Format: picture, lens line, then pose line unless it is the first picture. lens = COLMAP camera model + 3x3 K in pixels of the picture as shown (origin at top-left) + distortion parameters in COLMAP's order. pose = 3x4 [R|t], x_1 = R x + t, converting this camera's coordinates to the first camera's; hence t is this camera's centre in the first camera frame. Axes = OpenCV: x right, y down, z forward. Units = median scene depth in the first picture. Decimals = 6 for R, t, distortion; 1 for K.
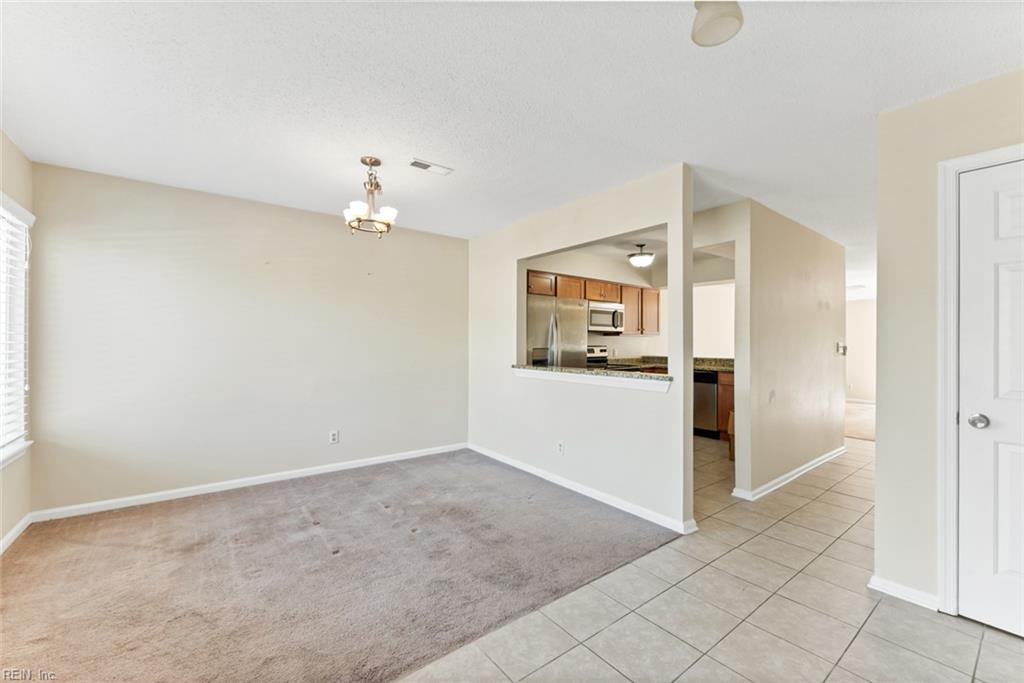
lens RADIAL K [[426.6, 0, 512.0], [0, 426.6, 341.5], [0, 0, 1]] dist [0.001081, -0.000003]
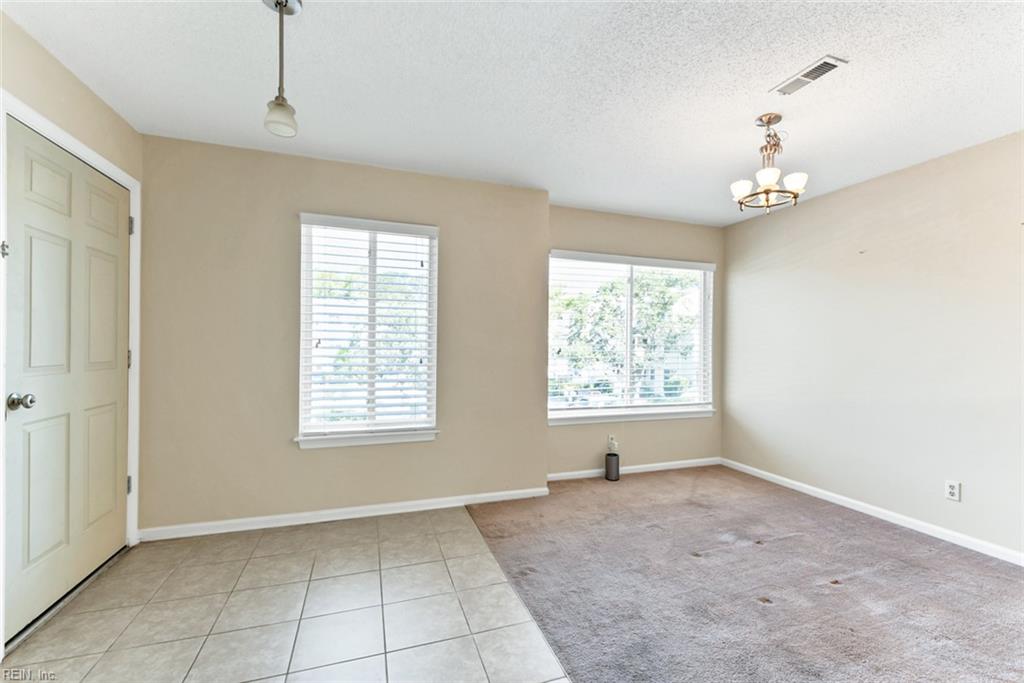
lens RADIAL K [[432.8, 0, 514.9], [0, 432.8, 346.8], [0, 0, 1]] dist [-0.000354, -0.000034]
pose [[-0.307850, -0.006236, -0.951414, 0.593577], [-0.008745, 0.999955, -0.003724, 0.018387], [0.951395, 0.007174, -0.307891, 0.802829]]
